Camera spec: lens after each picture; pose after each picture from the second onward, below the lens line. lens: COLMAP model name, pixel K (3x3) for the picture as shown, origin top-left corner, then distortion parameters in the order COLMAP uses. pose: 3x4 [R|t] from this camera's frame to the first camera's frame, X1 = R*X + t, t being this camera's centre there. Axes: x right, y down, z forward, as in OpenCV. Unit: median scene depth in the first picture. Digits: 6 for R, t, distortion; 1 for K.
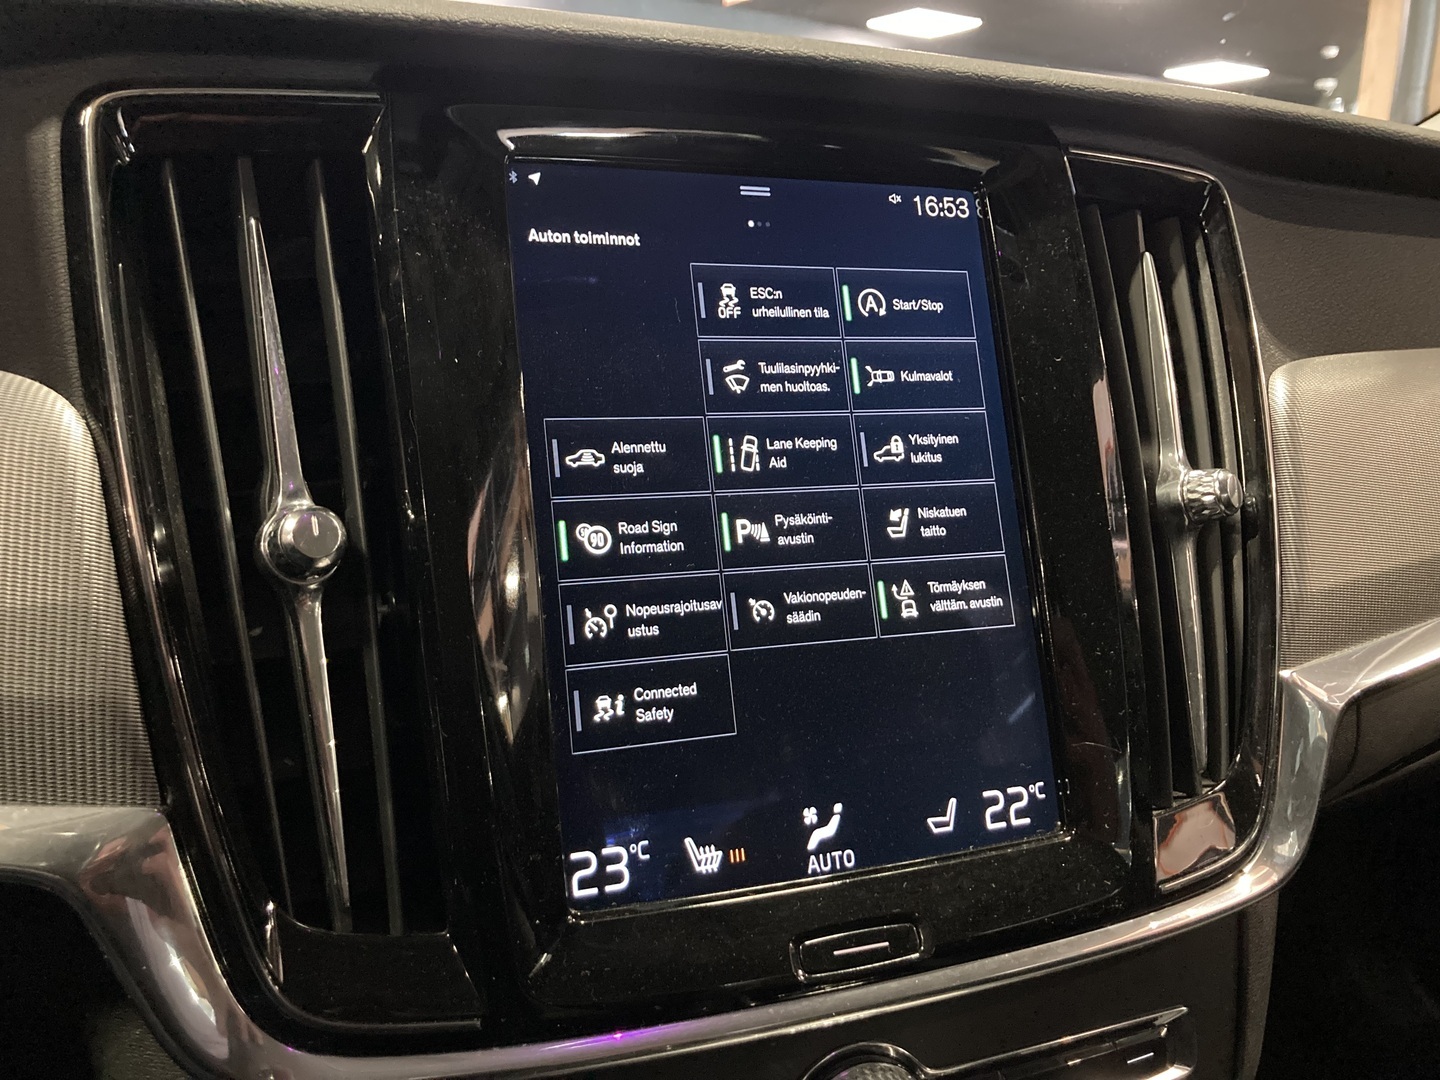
lens RADIAL K [[1183.9, 0, 720.0], [0, 1183.9, 540.0], [0, 0, 1]] dist [0.036132, 0.000846]
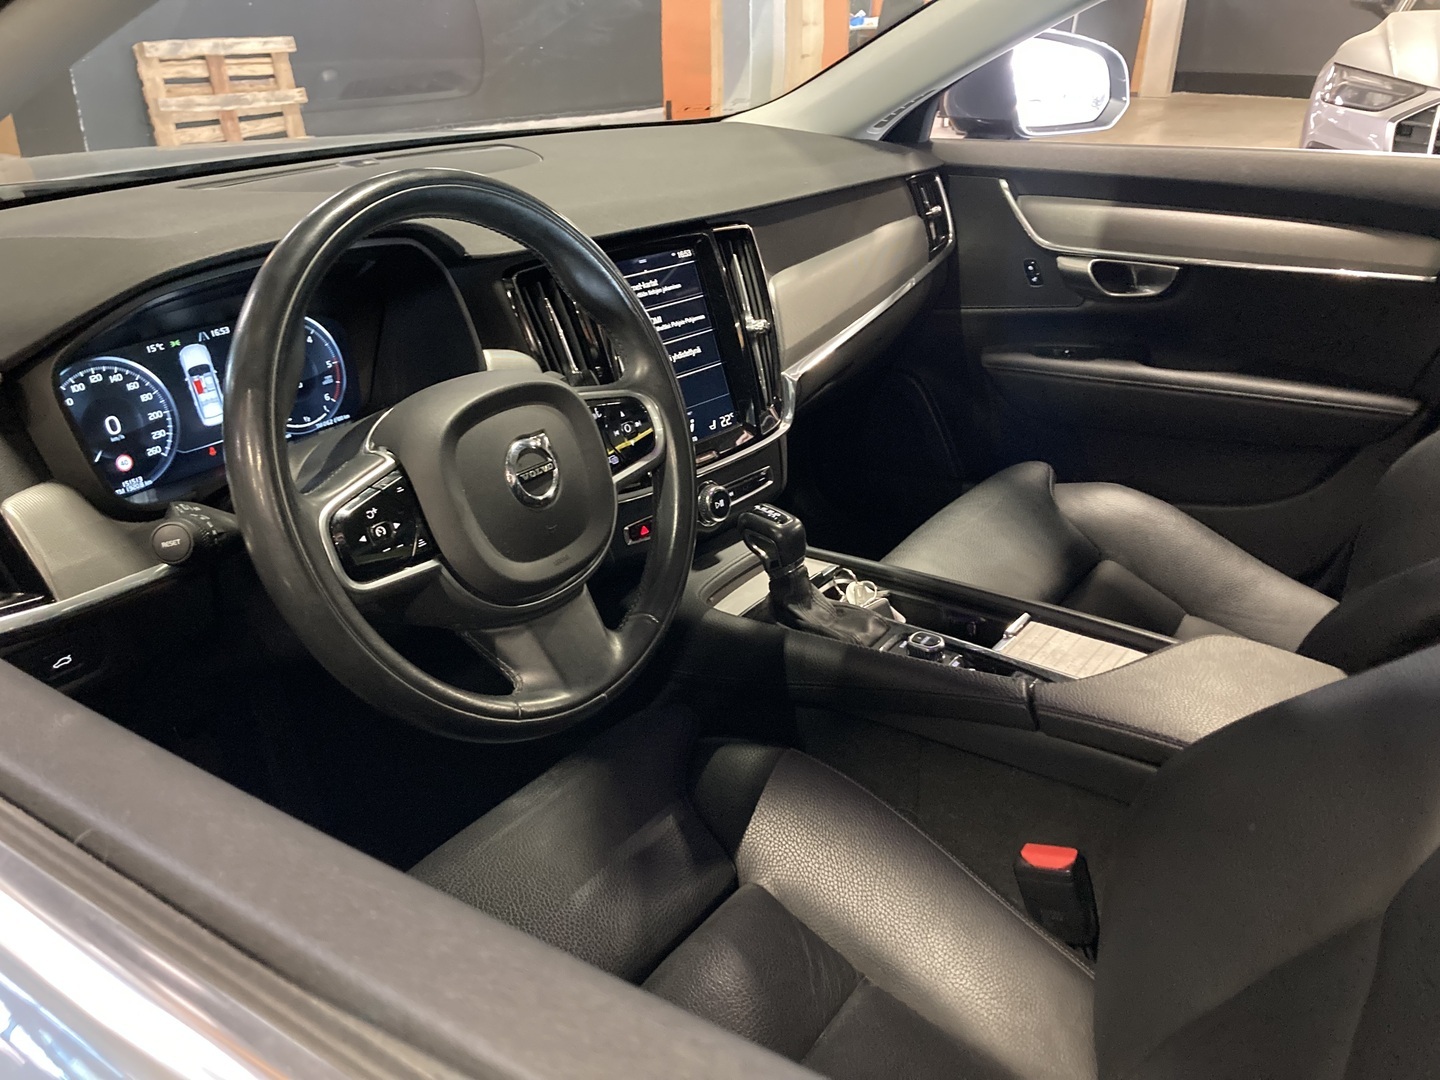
lens RADIAL K [[1183.9, 0, 720.0], [0, 1183.9, 540.0], [0, 0, 1]] dist [0.036132, 0.000846]
pose [[0.903900, -0.211656, 0.371707, -1.146537], [0.113799, 0.956671, 0.268013, -0.391111], [-0.412328, -0.199957, 0.888821, -2.225252]]
